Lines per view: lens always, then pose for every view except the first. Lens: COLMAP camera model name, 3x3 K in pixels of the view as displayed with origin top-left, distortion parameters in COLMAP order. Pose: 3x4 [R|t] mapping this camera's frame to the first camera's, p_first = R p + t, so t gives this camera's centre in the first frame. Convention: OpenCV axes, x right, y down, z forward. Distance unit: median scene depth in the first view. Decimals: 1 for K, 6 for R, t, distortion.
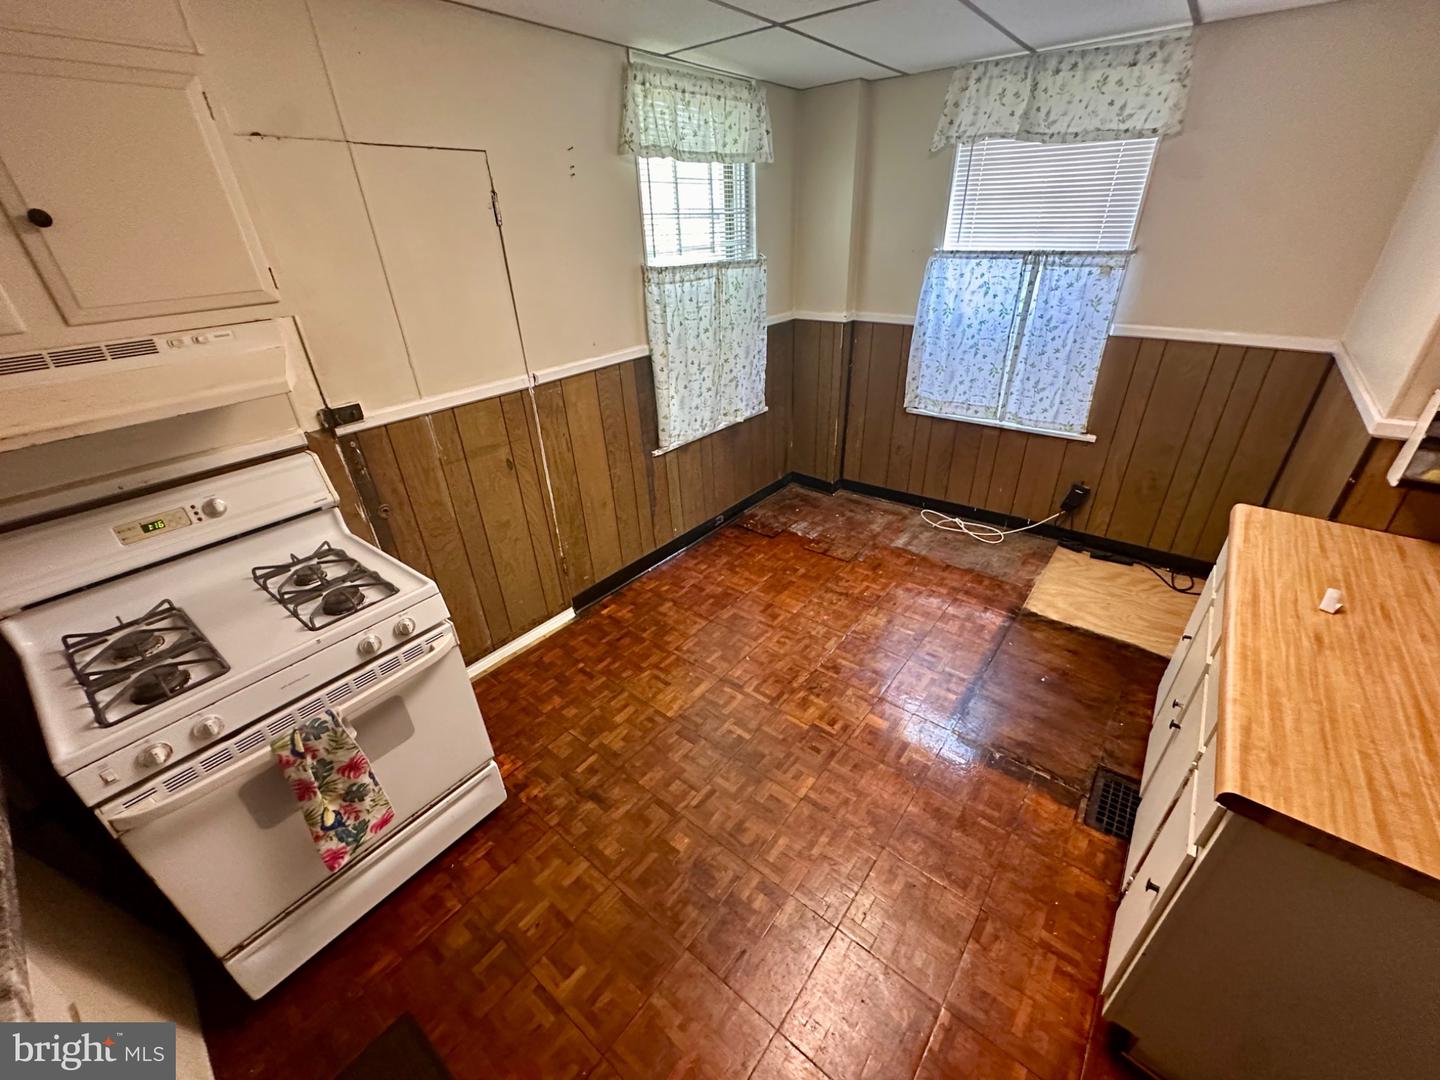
lens RADIAL K [[578.0, 0, 723.4], [0, 578.0, 542.0], [0, 0, 1]] dist [-0.007229, 0.000975]
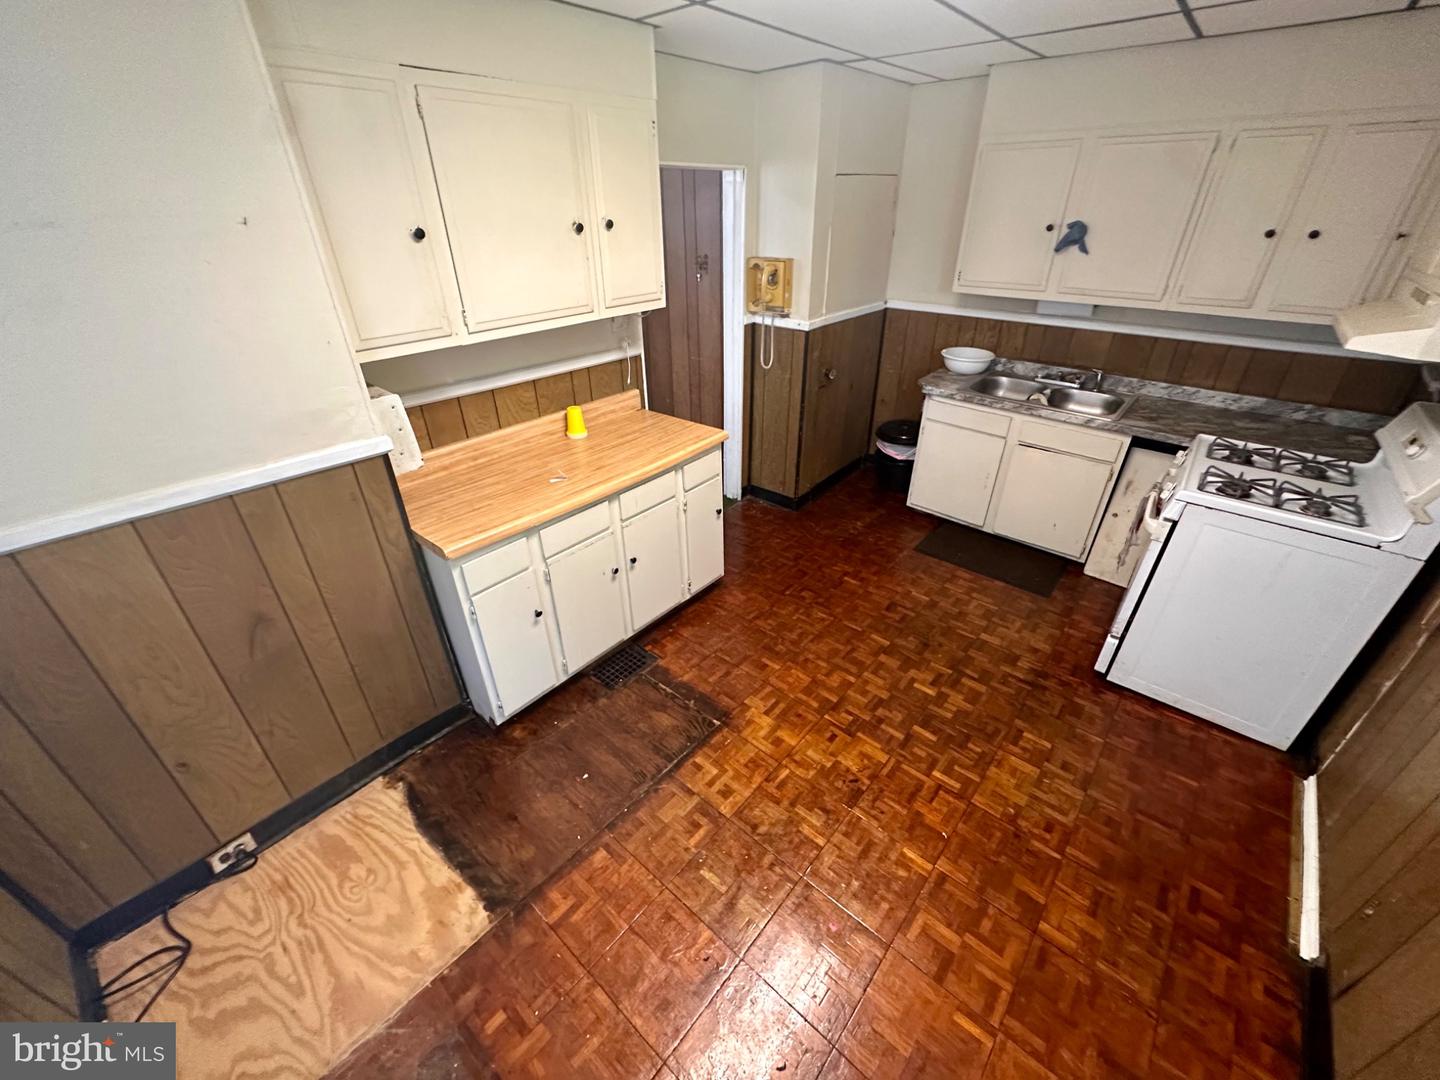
lens RADIAL K [[578.0, 0, 717.4], [0, 578.0, 540.8], [0, 0, 1]] dist [-0.007229, 0.000975]
pose [[-0.998065, 0.015228, 0.060278, 0.303545], [0.059701, 0.505371, 0.860835, -0.683497], [-0.017354, 0.862768, -0.505302, 1.145627]]
